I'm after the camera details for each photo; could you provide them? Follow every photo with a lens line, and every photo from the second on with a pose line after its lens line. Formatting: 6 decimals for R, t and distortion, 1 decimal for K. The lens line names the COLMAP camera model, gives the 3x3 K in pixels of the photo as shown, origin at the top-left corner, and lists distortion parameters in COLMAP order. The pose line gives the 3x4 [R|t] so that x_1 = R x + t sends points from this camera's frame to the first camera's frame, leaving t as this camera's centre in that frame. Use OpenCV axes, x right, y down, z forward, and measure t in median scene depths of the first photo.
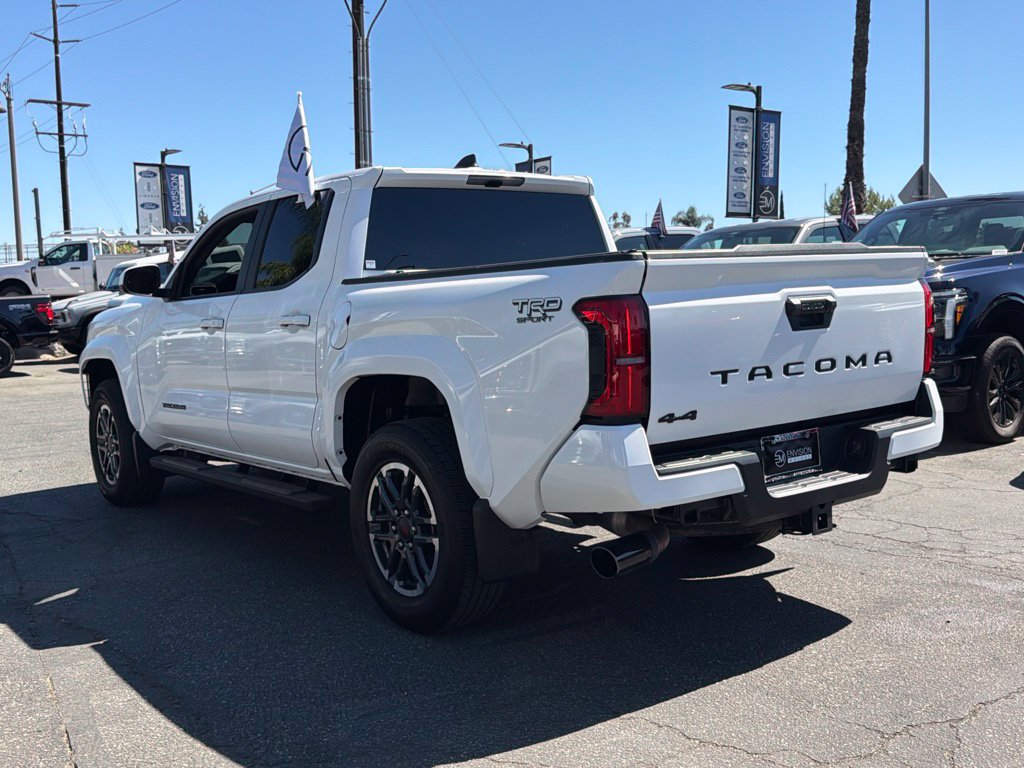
lens RADIAL K [[1058.5, 0, 502.3], [0, 1058.5, 382.4], [0, 0, 1]] dist [0.053600, 0.000000]
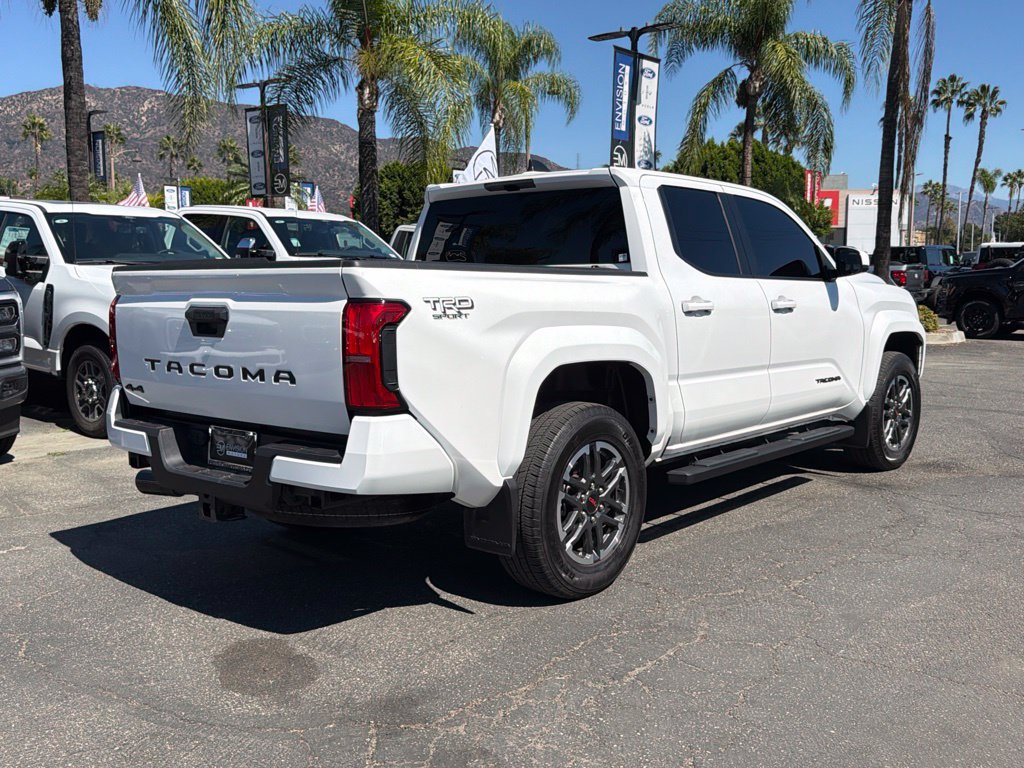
lens RADIAL K [[971.2, 0, 514.2], [0, 971.2, 387.9], [0, 0, 1]] dist [0.047320, 0.000000]
pose [[0.211313, 0.146200, -0.966423, 1.061998], [-0.088717, 0.987538, 0.129996, -0.124143], [0.973384, 0.058268, 0.221650, 0.858665]]
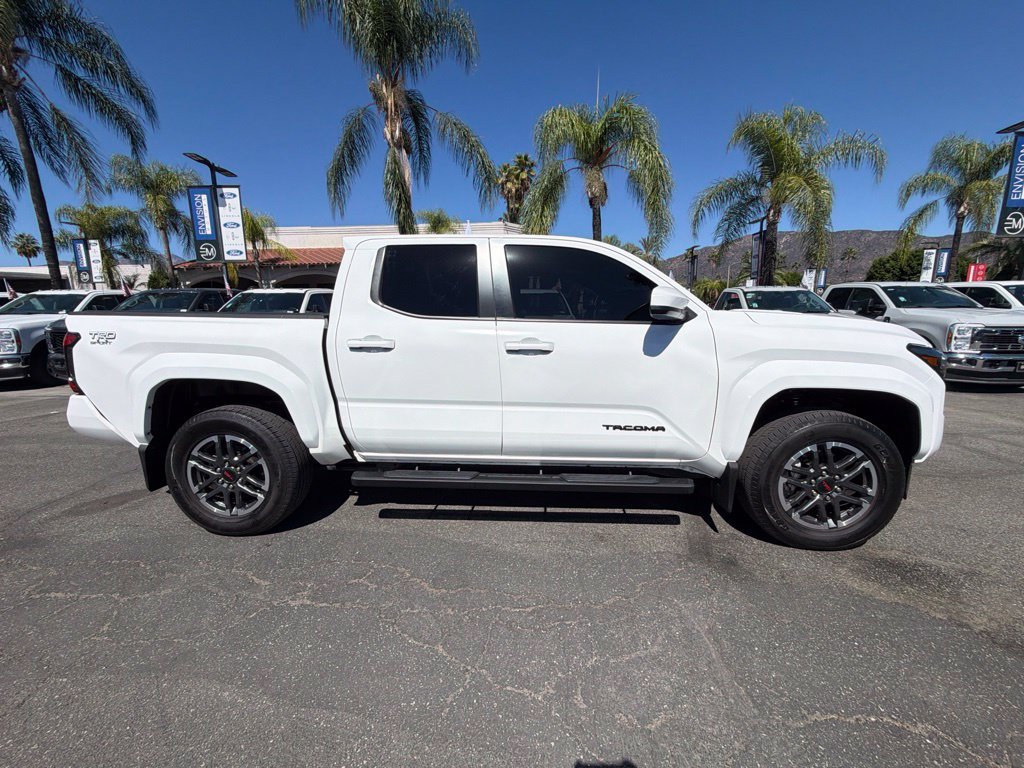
lens RADIAL K [[406.0, 0, 507.1], [0, 406.0, 380.2], [0, 0, 1]] dist [0.003428, 0.000288]
pose [[-0.647070, 0.147235, -0.748079, 0.395550], [-0.037855, 0.973762, 0.224397, -0.169043], [0.761490, 0.173519, -0.624519, 1.708851]]
